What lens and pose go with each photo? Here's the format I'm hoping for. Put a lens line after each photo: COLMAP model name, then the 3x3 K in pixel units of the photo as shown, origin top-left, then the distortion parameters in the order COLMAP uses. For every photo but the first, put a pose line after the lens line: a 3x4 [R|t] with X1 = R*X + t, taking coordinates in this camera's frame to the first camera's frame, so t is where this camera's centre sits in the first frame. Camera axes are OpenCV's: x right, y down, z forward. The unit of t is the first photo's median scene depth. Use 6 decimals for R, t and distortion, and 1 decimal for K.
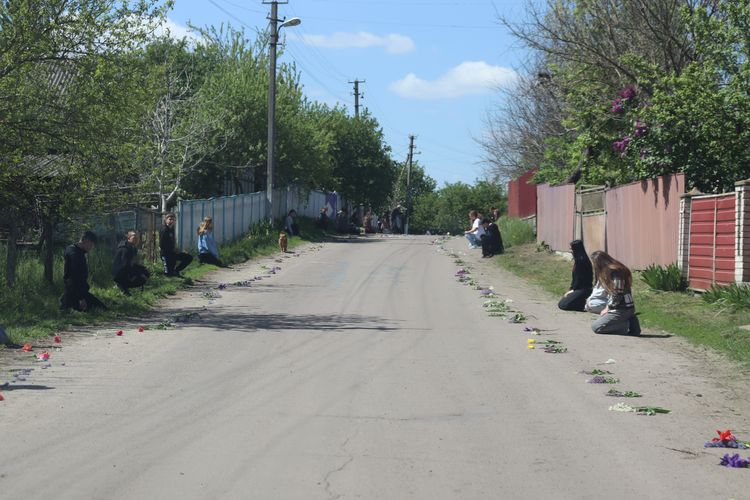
lens RADIAL K [[1875.1, 0, 383.6], [0, 1875.1, 250.1], [0, 0, 1]] dist [0.680100, -1.180941]
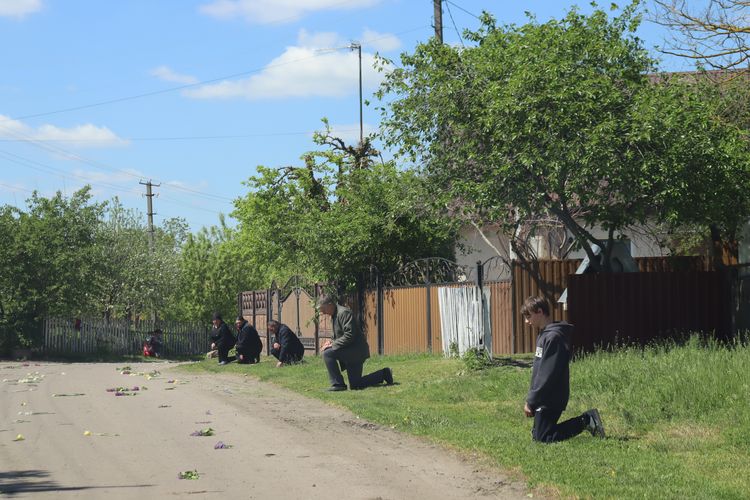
lens RADIAL K [[1875.1, 0, 383.6], [0, 1875.1, 250.1], [0, 0, 1]] dist [0.680100, -1.180941]
pose [[0.967146, -0.022897, 0.253187, 0.016291], [0.030245, 0.999226, -0.025169, -0.011978], [-0.252415, 0.031999, 0.967090, 0.563581]]
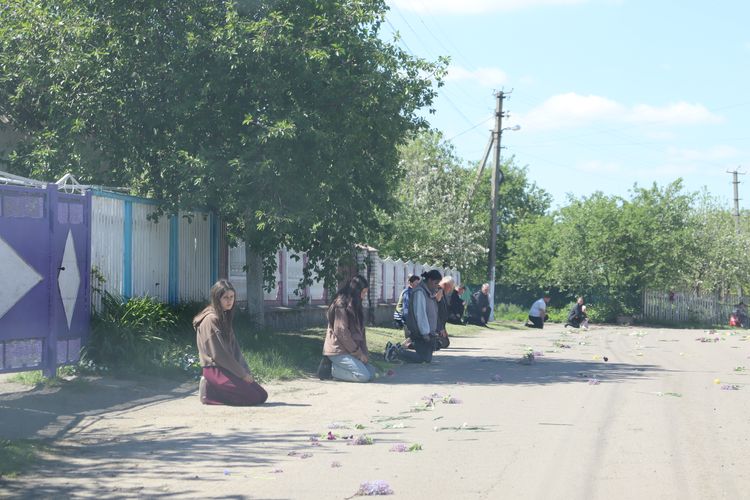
lens RADIAL K [[1875.1, 0, 383.6], [0, 1875.1, 250.1], [0, 0, 1]] dist [0.680100, -1.180941]
pose [[0.998369, -0.022867, -0.052307, 0.009152], [0.021809, 0.999548, -0.020715, -0.011660], [0.052757, 0.019540, 0.998416, 0.495166]]
